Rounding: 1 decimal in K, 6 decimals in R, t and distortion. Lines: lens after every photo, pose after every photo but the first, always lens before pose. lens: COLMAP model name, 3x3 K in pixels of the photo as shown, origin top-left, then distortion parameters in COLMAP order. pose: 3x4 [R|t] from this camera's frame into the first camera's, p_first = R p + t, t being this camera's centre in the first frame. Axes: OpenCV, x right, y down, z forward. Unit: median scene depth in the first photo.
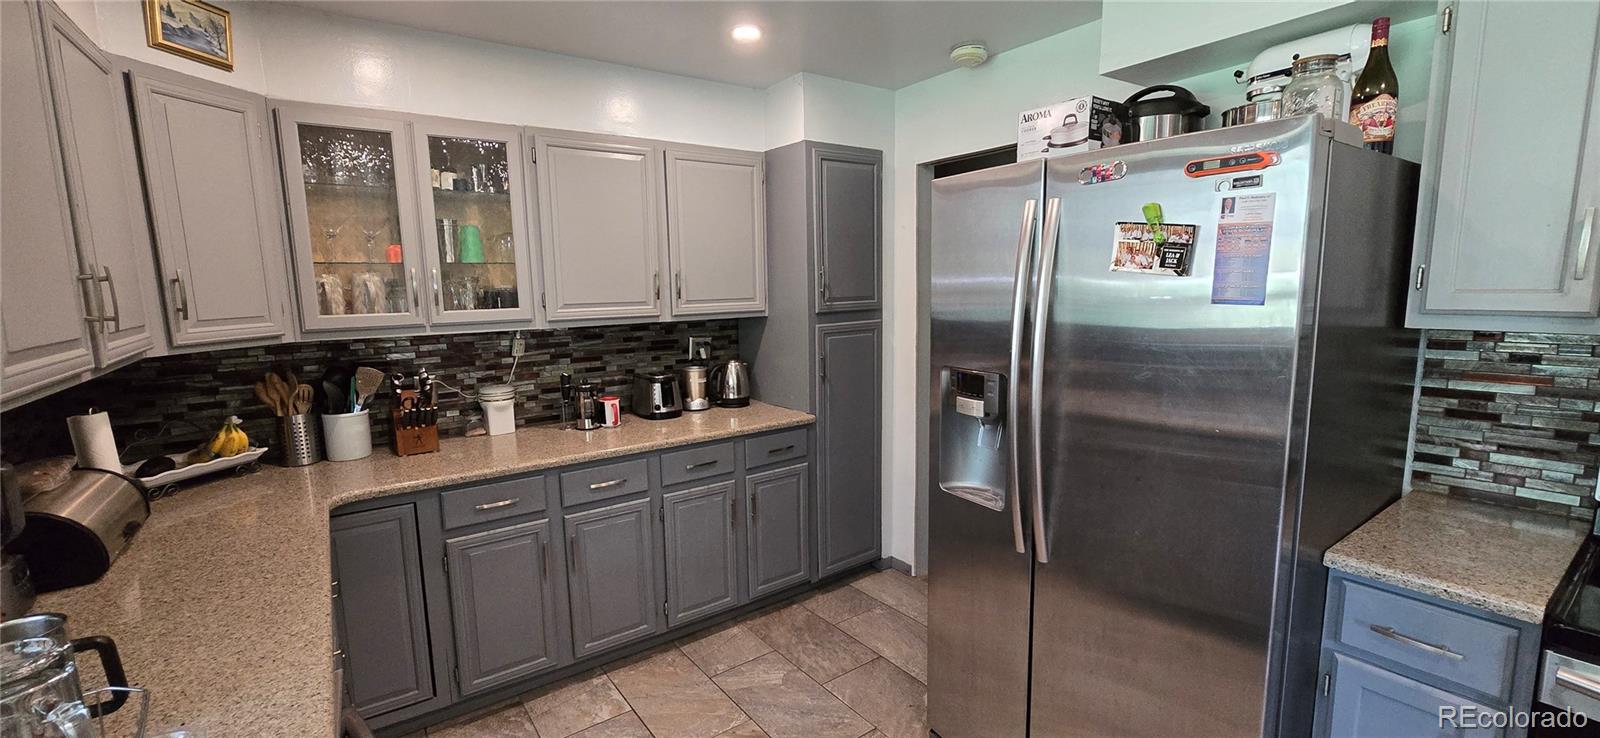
lens RADIAL K [[655.8, 0, 797.8], [0, 655.8, 369.5], [0, 0, 1]] dist [-0.004481, 0.001055]
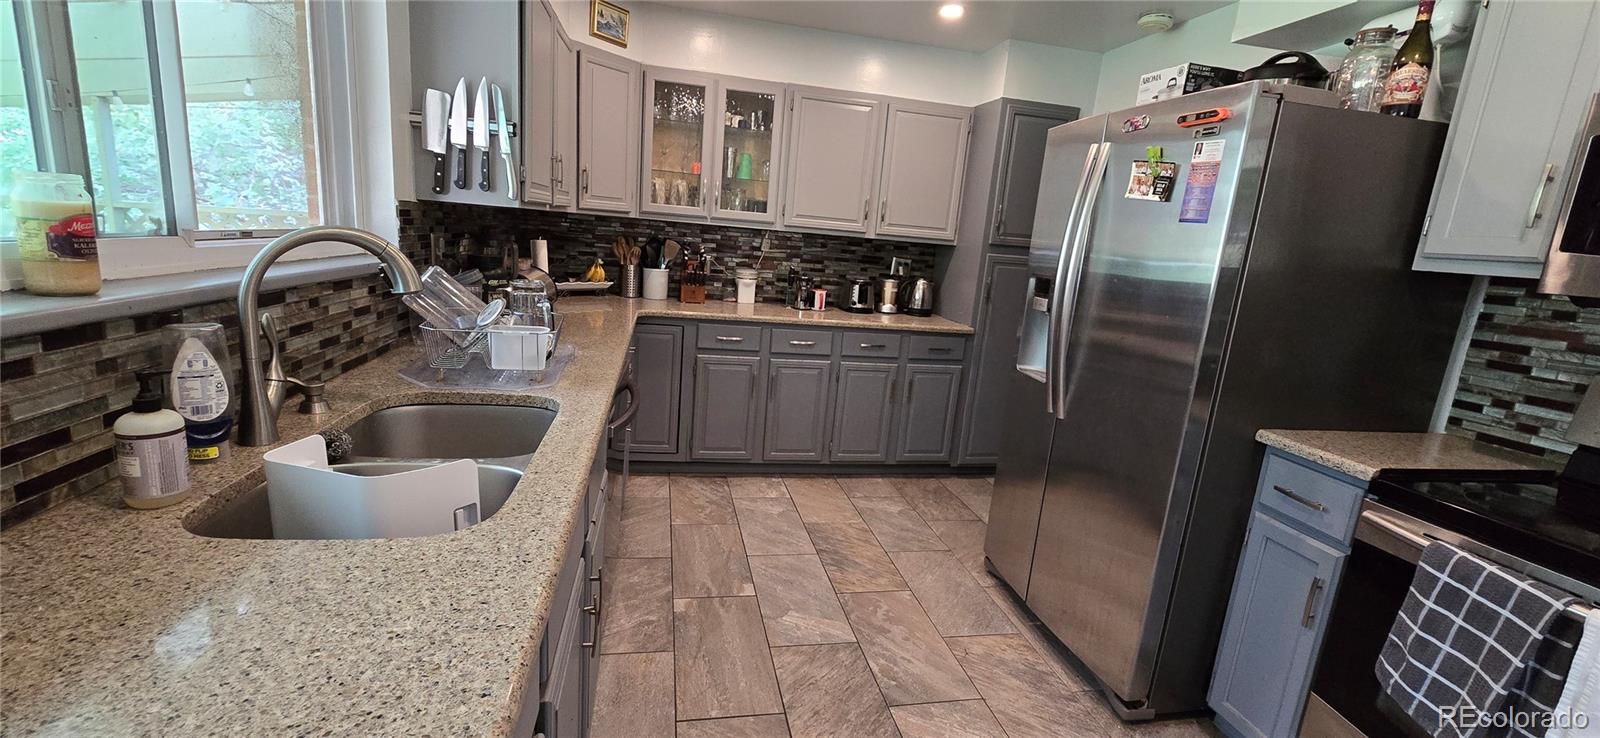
lens RADIAL K [[655.8, 0, 798.9], [0, 655.8, 370.7], [0, 0, 1]] dist [-0.004481, 0.001055]
pose [[0.903995, 0.179419, -0.388076, 0.281080], [-0.157068, 0.983582, 0.088860, 0.116184], [0.397647, -0.019375, 0.917334, -0.319795]]
